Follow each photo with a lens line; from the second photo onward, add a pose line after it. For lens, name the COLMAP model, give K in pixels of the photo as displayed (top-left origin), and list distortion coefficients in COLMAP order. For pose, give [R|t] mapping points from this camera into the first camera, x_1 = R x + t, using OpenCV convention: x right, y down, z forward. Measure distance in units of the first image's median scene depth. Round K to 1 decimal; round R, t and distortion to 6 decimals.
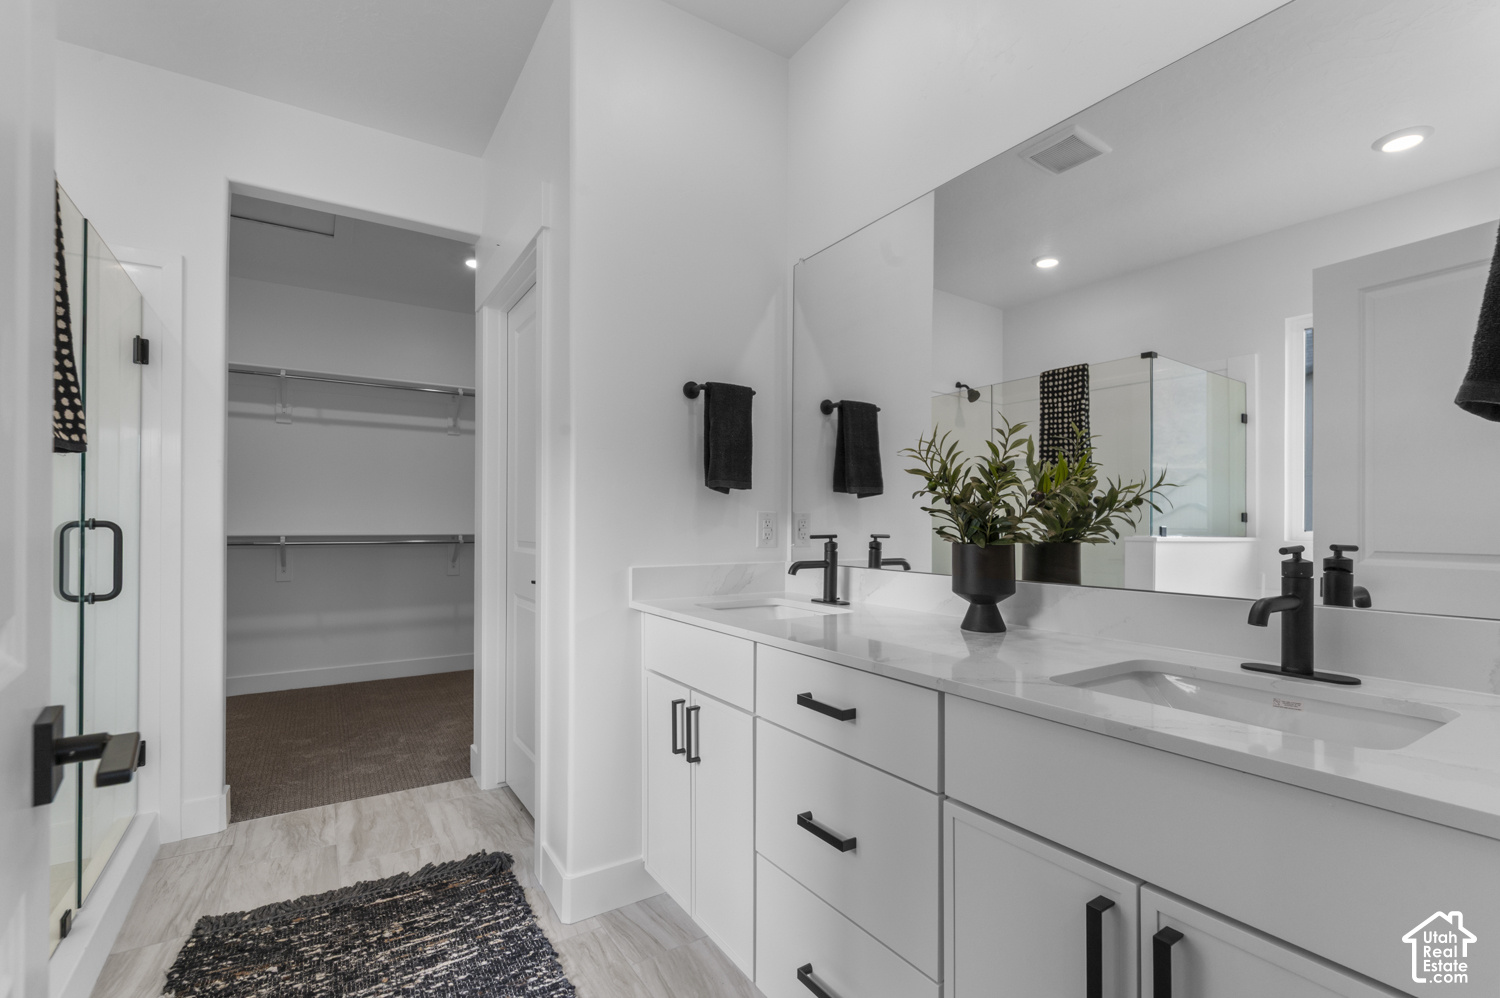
lens RADIAL K [[691.6, 0, 749.6], [0, 691.6, 509.2], [0, 0, 1]] dist [0.002269, 0.000288]
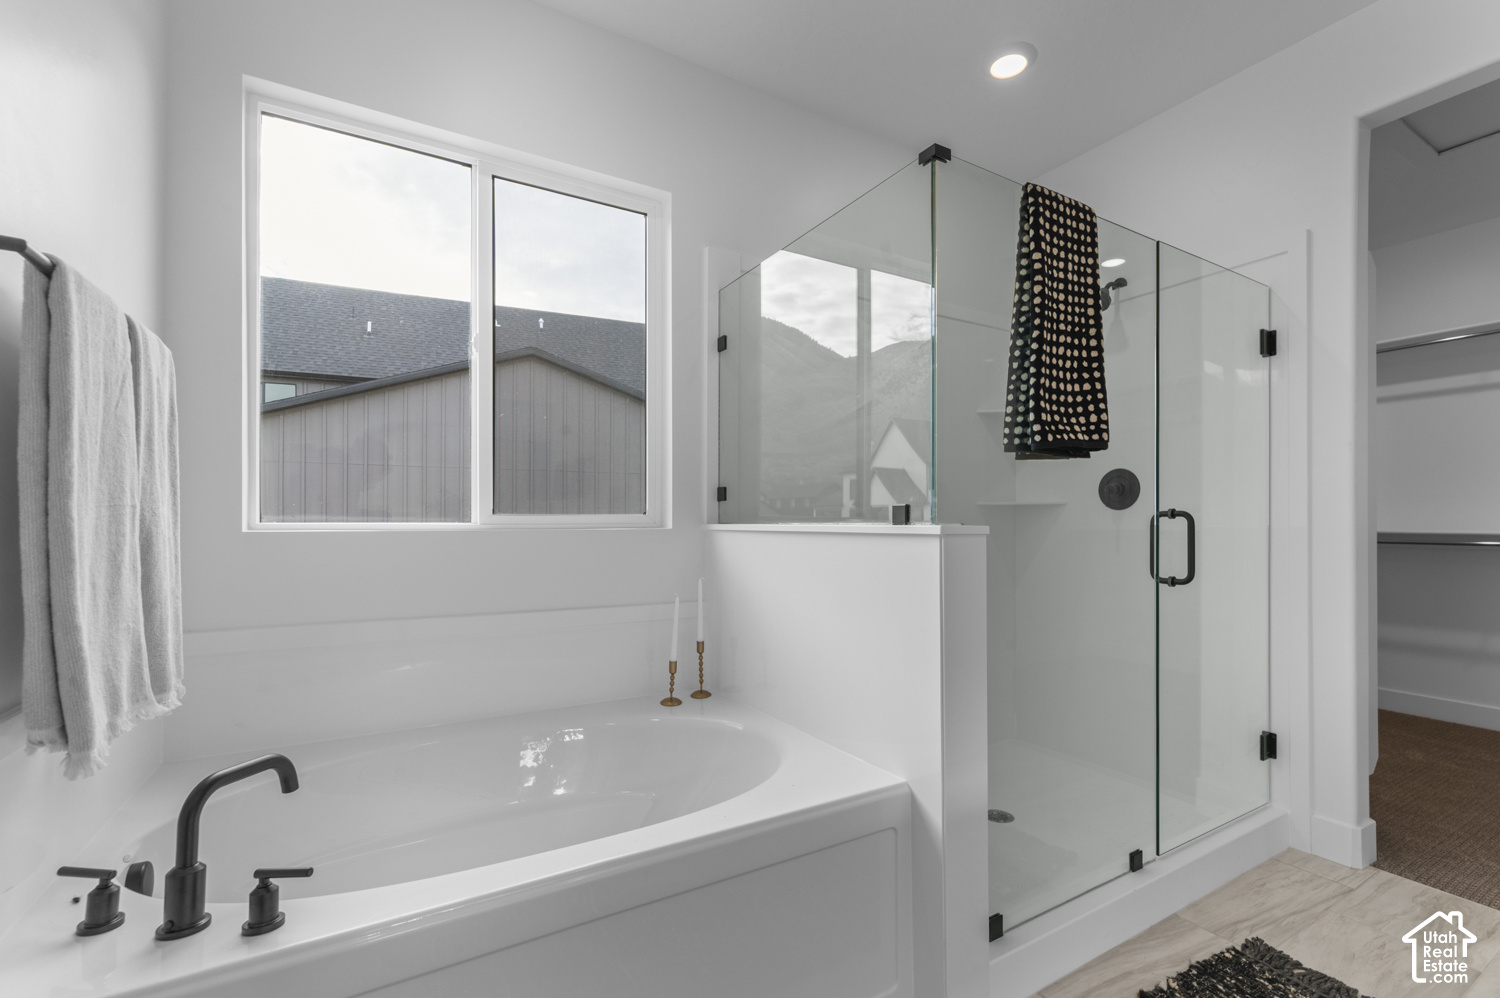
lens RADIAL K [[657.2, 0, 782.5], [0, 657.2, 517.4], [0, 0, 1]] dist [0.004274, -0.000034]
pose [[-0.013270, -0.004168, -0.999903, 0.085432], [0.013230, 0.999903, -0.004343, 0.018651], [0.999824, -0.013286, -0.013213, 0.319778]]
